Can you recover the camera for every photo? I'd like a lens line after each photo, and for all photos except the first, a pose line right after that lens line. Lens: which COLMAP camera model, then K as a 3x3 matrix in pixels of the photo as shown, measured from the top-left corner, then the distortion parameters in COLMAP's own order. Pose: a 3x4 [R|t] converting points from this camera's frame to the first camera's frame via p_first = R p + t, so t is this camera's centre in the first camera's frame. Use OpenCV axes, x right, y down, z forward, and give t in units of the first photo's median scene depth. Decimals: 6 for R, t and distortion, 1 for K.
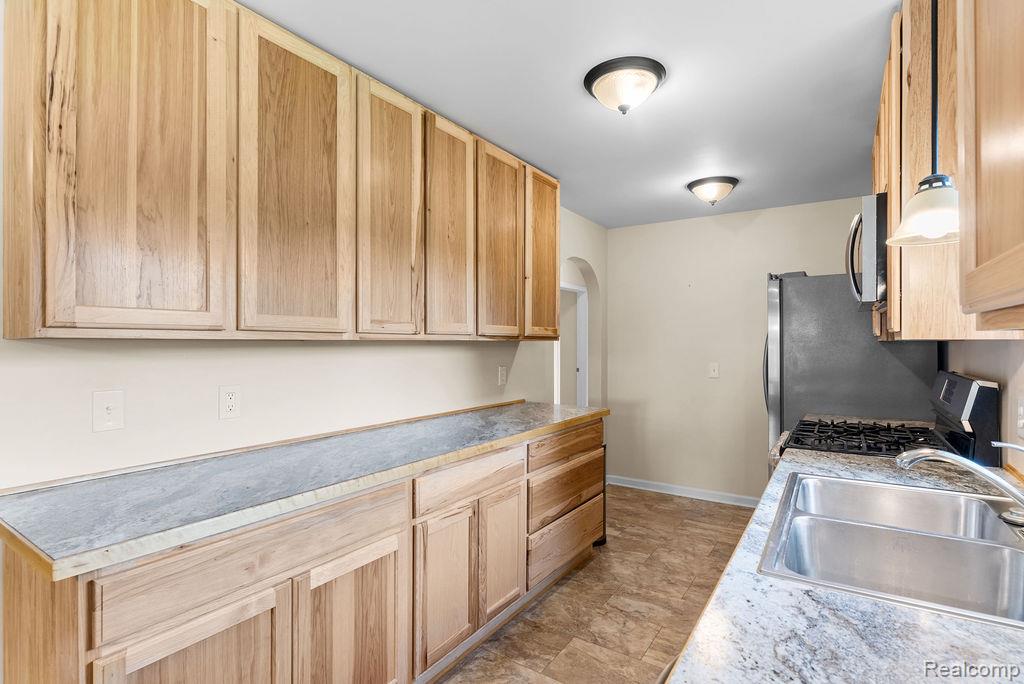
lens RADIAL K [[498.0, 0, 512.0], [0, 498.0, 342.0], [0, 0, 1]] dist [-0.002700, -0.000097]
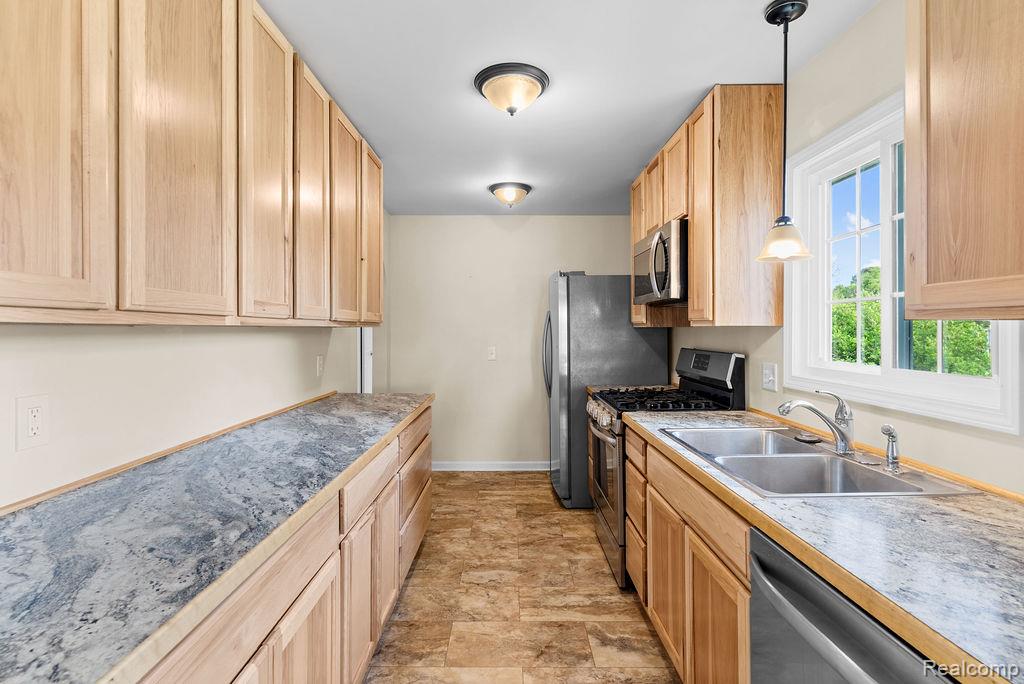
lens RADIAL K [[493.2, 0, 505.7], [0, 493.2, 328.2], [0, 0, 1]] dist [0.000585, 0.000772]
pose [[0.833135, -0.000703, 0.553070, -0.333884], [0.000810, 1.000000, 0.000052, 0.000517], [-0.553070, 0.000404, 0.833135, 0.110020]]
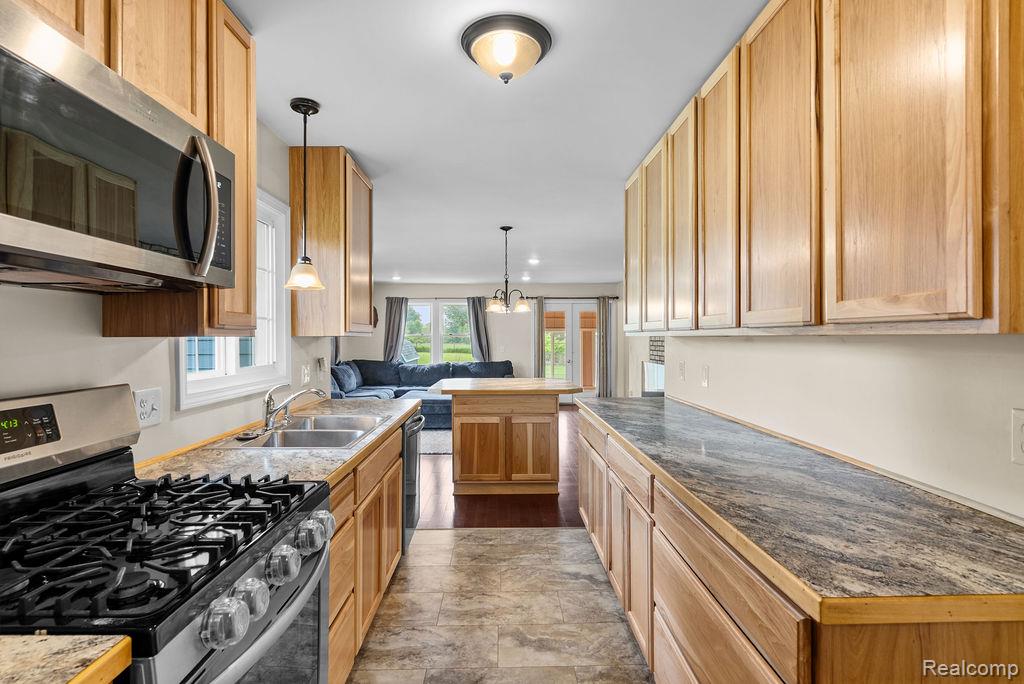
lens RADIAL K [[498.0, 0, 512.0], [0, 498.0, 342.0], [0, 0, 1]] dist [-0.002700, -0.000097]
pose [[-0.817570, 0.007247, -0.575784, 0.301323], [0.005195, 0.999973, 0.005209, -0.000670], [0.575806, 0.001268, -0.817585, 1.021111]]
